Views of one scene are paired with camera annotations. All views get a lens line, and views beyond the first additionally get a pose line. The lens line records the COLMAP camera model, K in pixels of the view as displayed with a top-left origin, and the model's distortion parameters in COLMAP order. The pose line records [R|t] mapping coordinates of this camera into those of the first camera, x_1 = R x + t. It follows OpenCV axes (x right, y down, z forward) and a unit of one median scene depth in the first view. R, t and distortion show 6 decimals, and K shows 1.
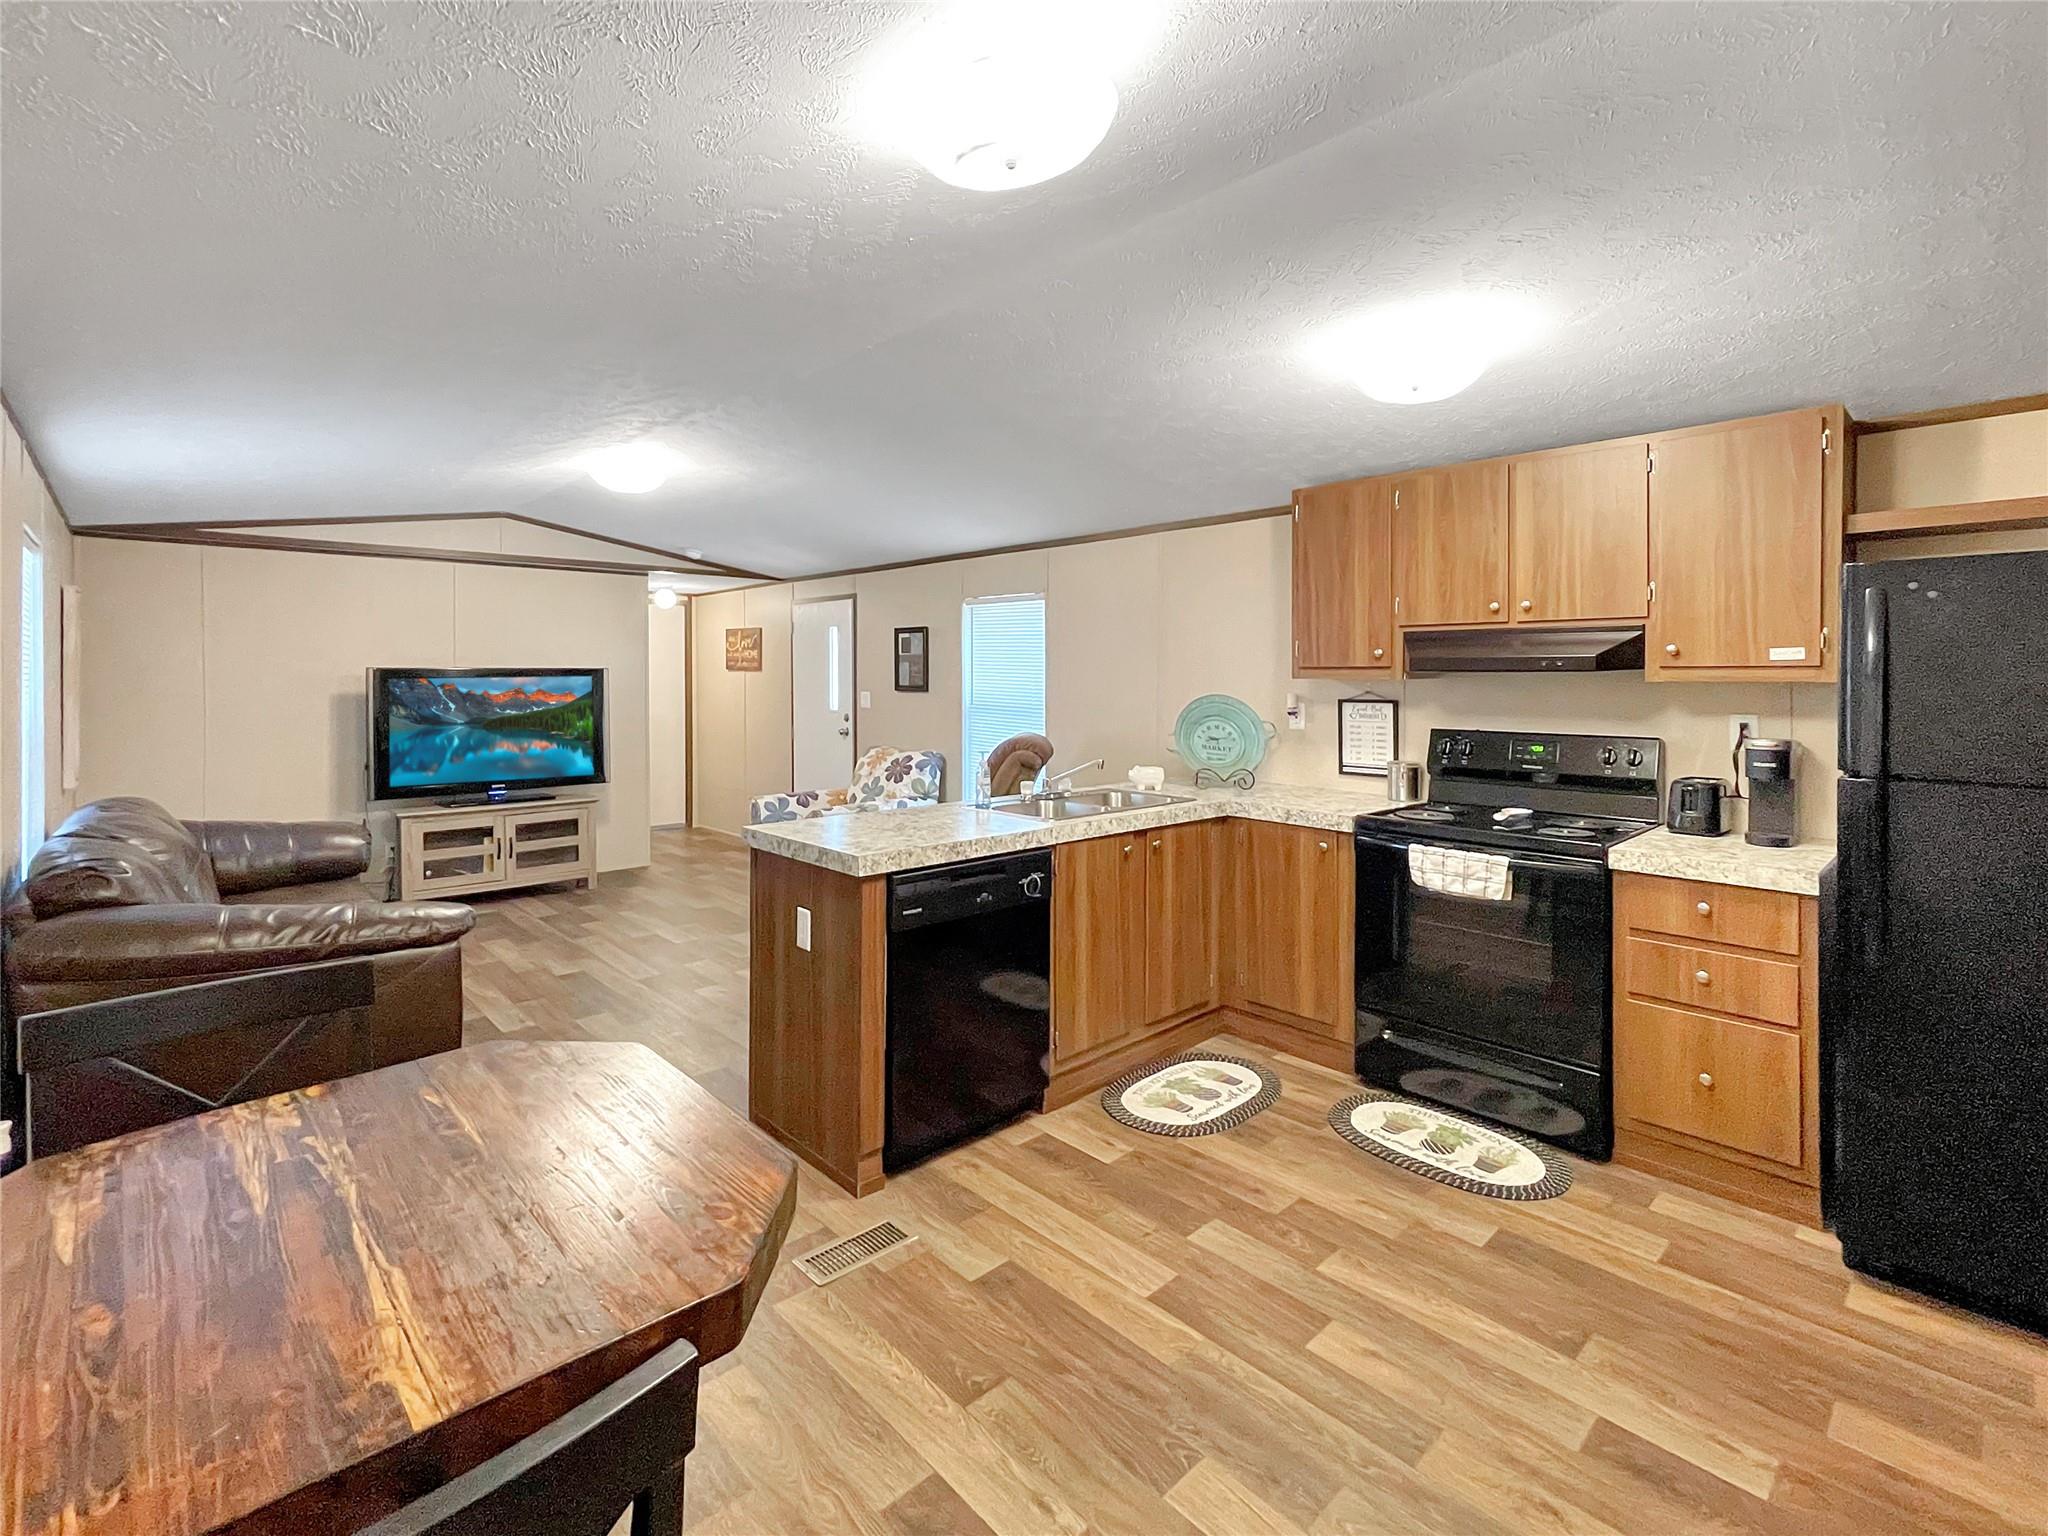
lens RADIAL K [[953.6, 0, 1025.3], [0, 953.6, 675.6], [0, 0, 1]] dist [0.001346, 0.000123]
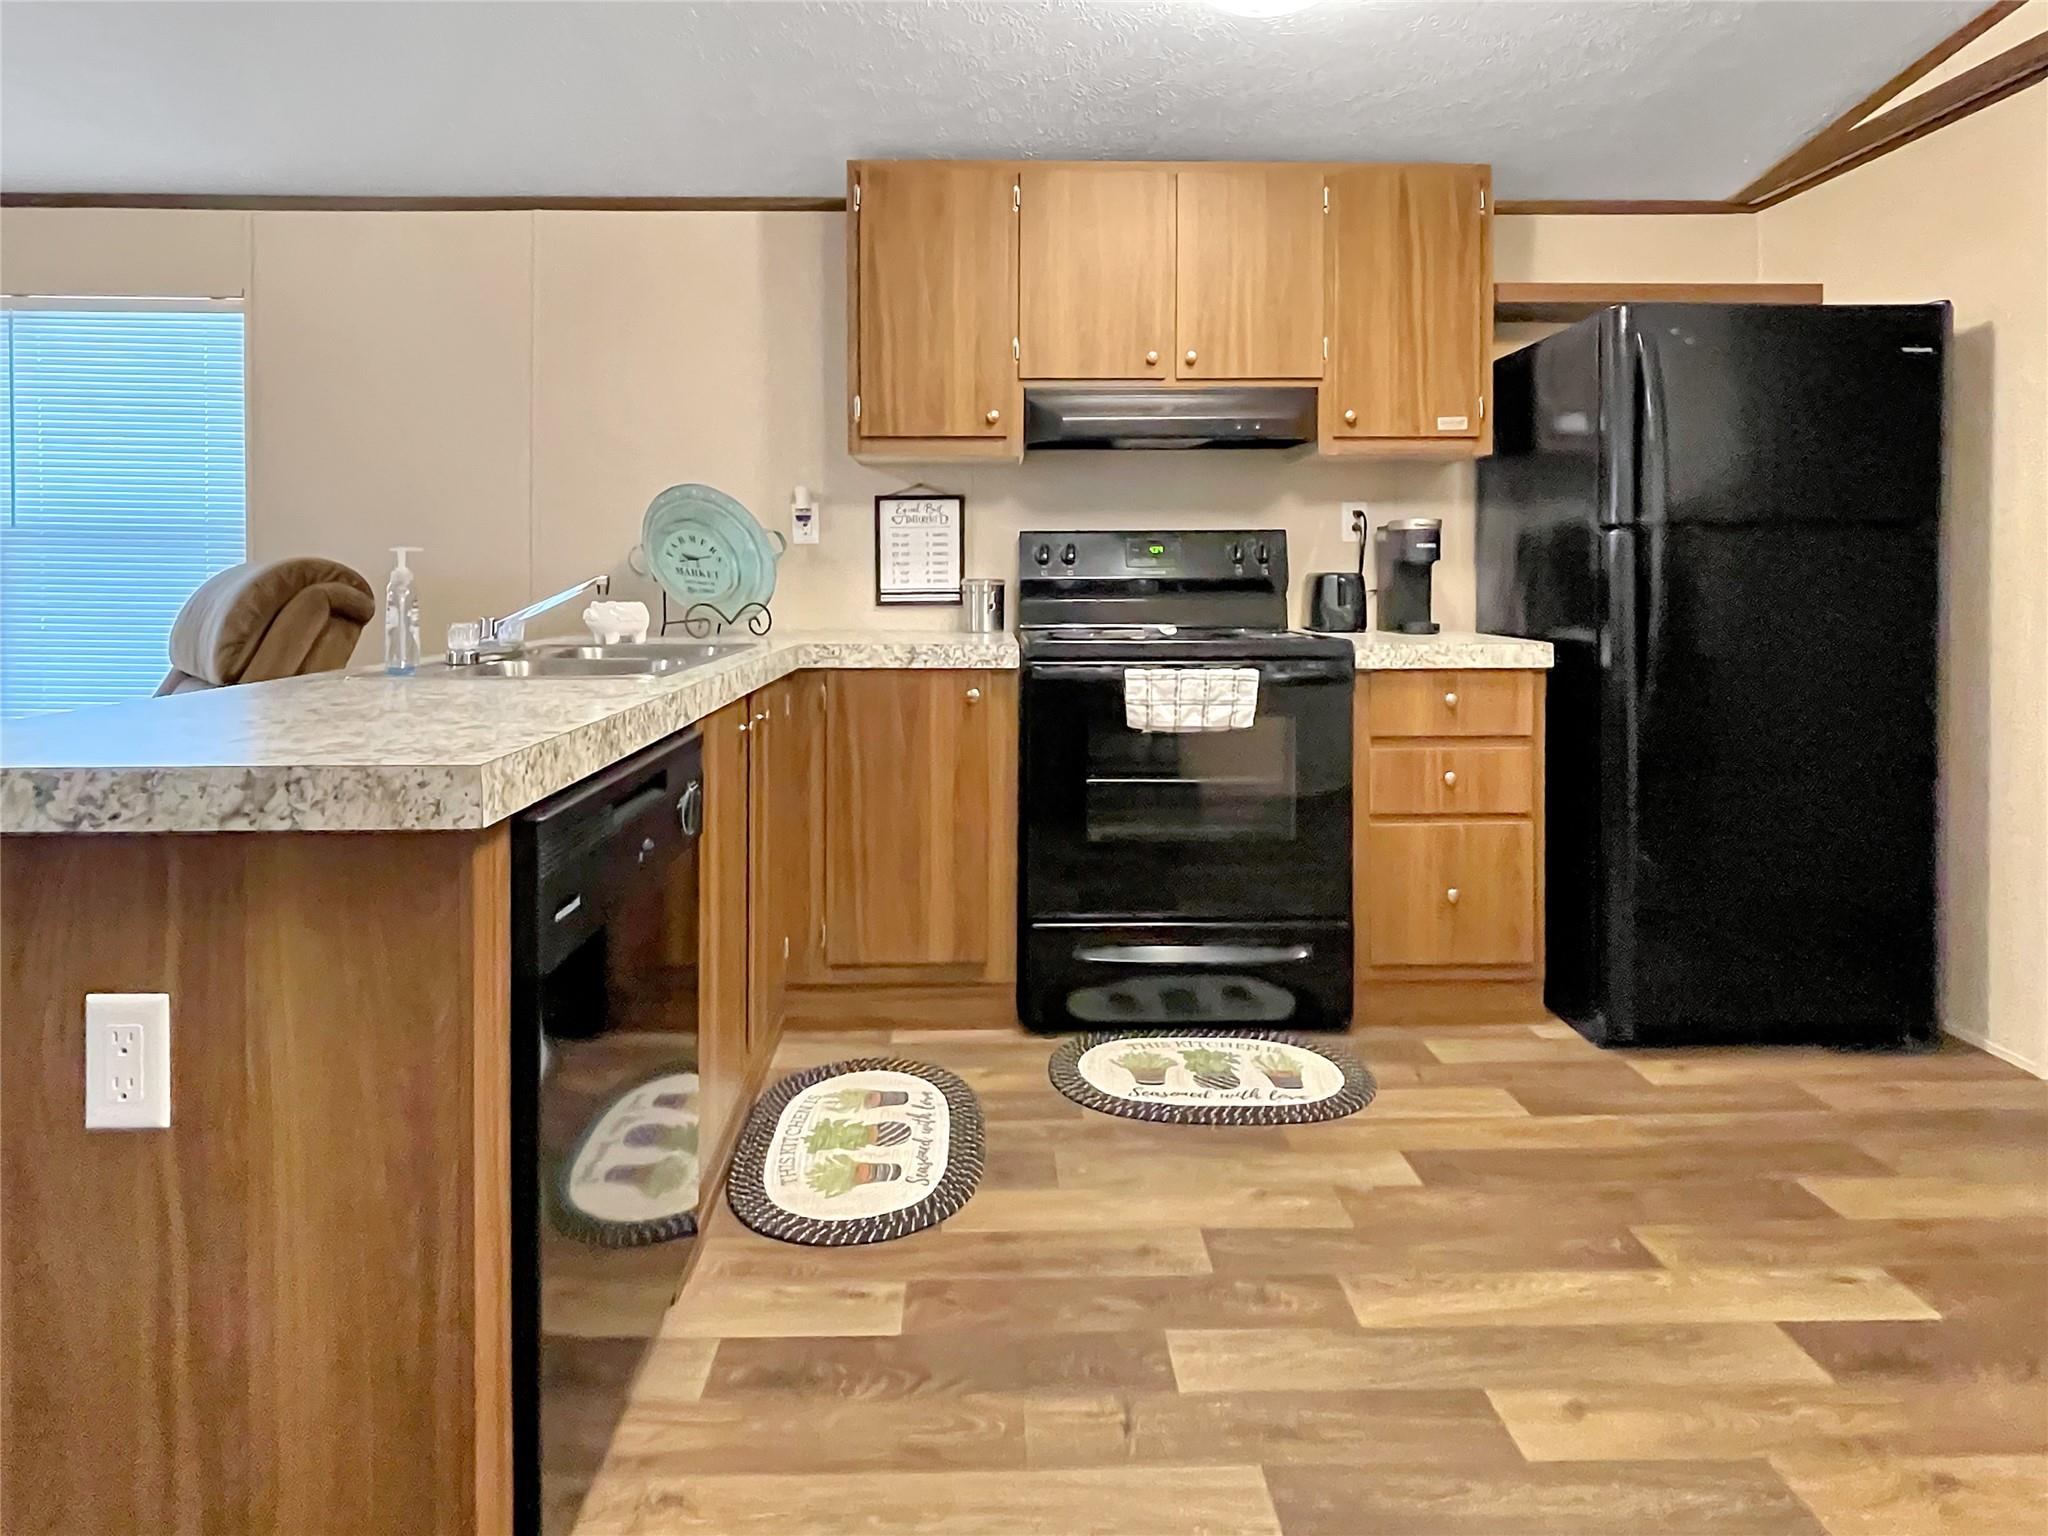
lens RADIAL K [[1147.8, 0, 1021.9], [0, 1147.8, 579.9], [0, 0, 1]] dist [0.001550, -0.002983]
pose [[0.665970, -0.009186, 0.745922, -0.365750], [0.005615, 0.999958, 0.007301, 0.137336], [-0.745958, -0.000674, 0.665993, 0.653883]]
